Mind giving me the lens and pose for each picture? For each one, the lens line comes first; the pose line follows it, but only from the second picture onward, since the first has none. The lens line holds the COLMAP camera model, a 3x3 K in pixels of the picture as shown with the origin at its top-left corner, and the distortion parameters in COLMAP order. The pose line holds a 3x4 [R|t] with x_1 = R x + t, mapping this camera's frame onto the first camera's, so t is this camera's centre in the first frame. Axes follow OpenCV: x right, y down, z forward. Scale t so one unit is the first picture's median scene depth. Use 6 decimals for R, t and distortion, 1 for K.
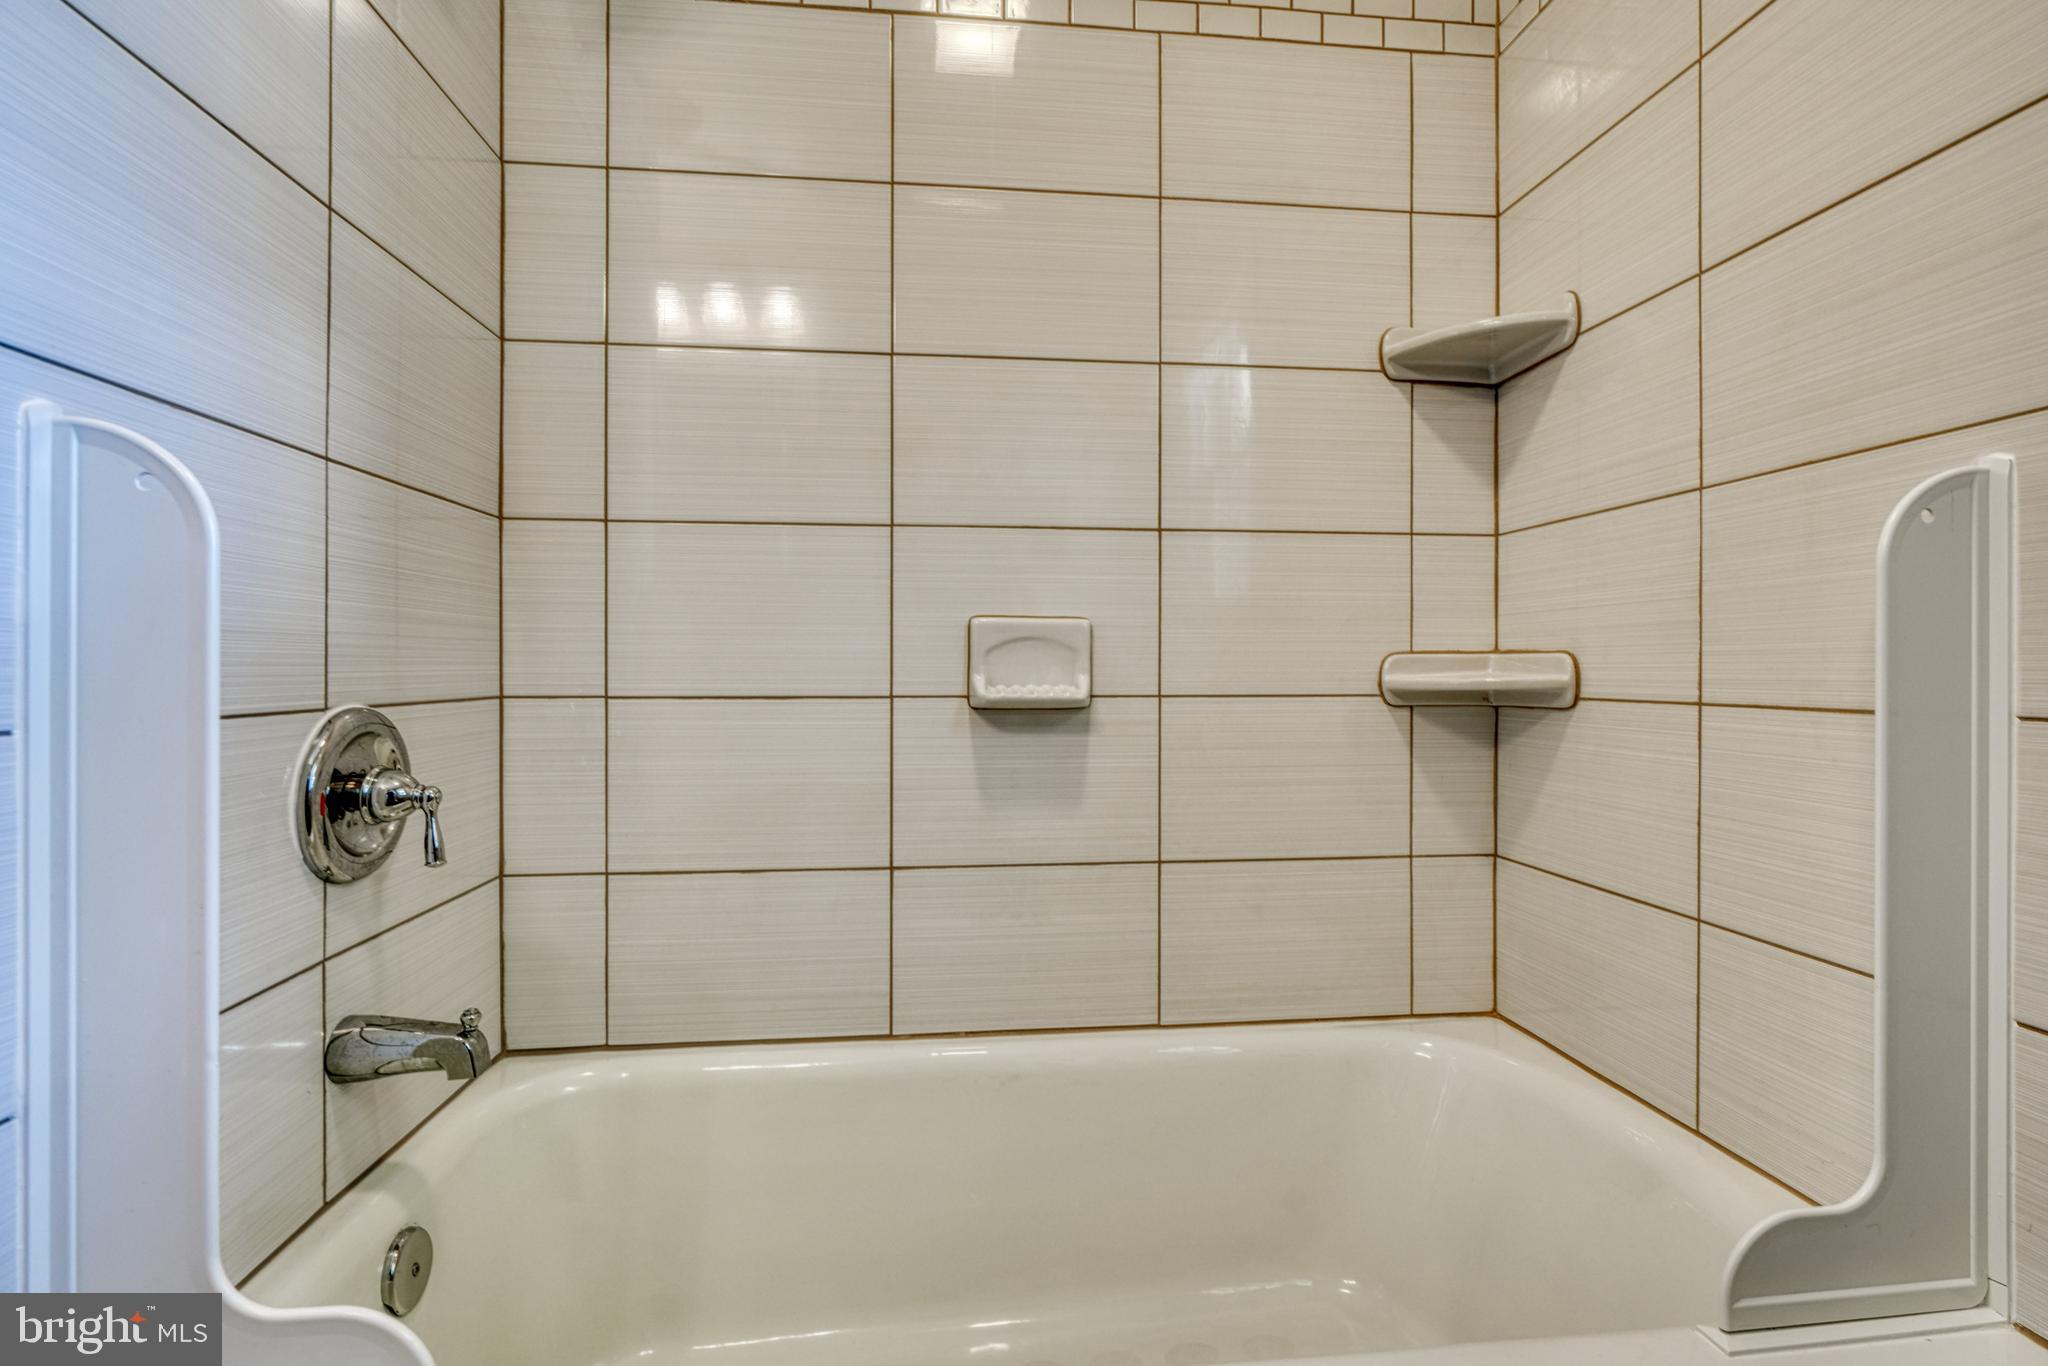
lens RADIAL K [[918.7, 0, 1023.1], [0, 918.7, 672.4], [0, 0, 1]] dist [-0.013430, 0.004868]
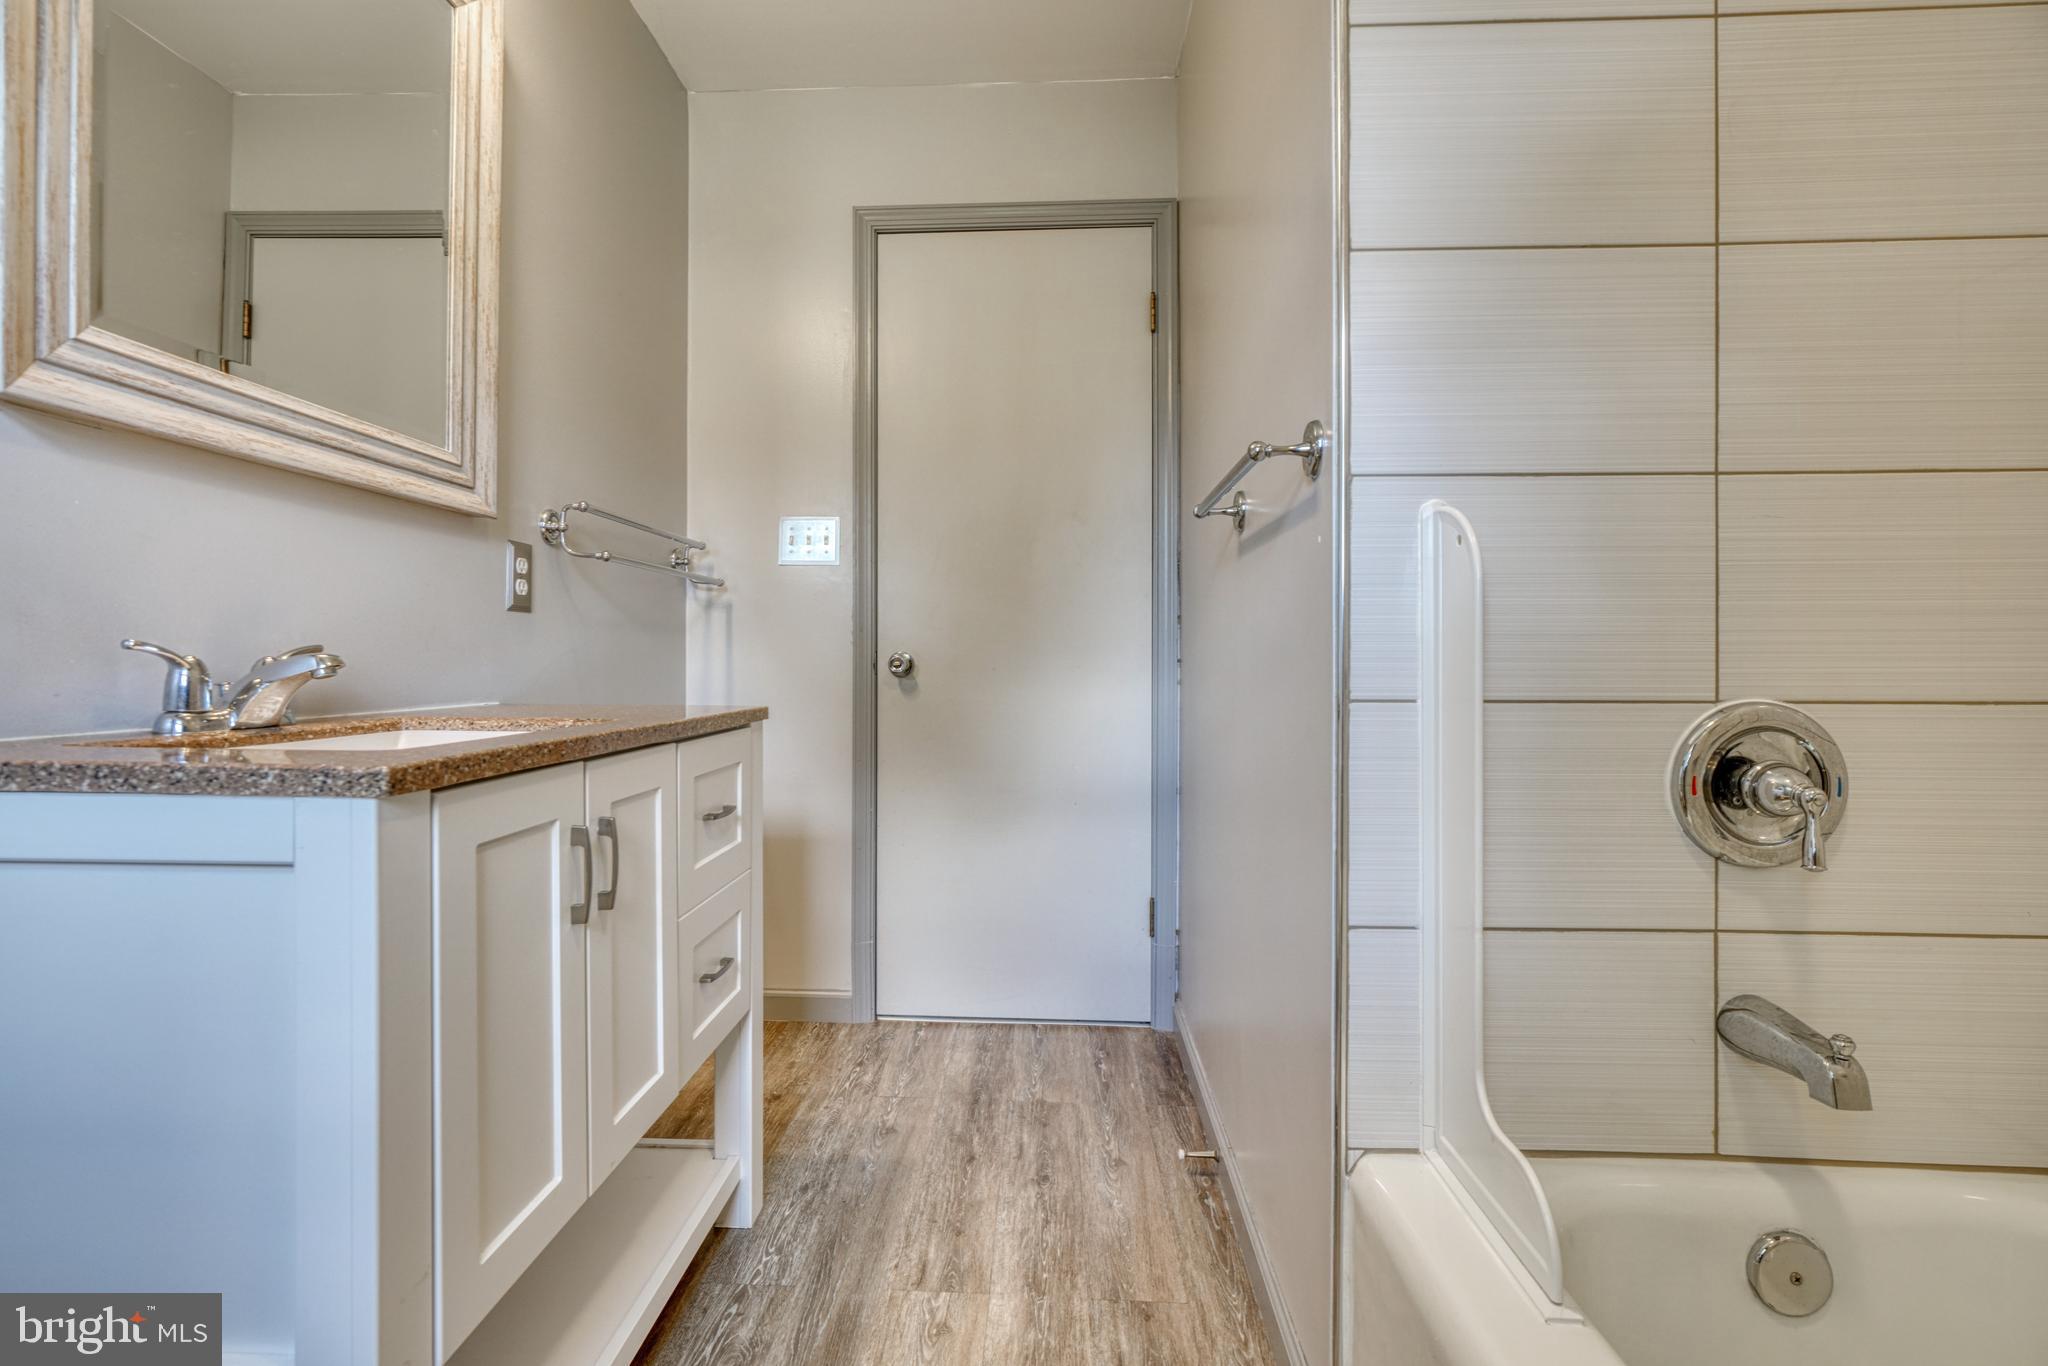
lens RADIAL K [[918.7, 0, 1019.3], [0, 918.7, 671.4], [0, 0, 1]] dist [-0.013430, 0.004868]
pose [[-0.140180, 0.003446, -0.990120, 0.438603], [-0.008578, 0.999952, 0.004695, 0.006203], [0.990089, 0.009151, -0.140144, 0.322837]]
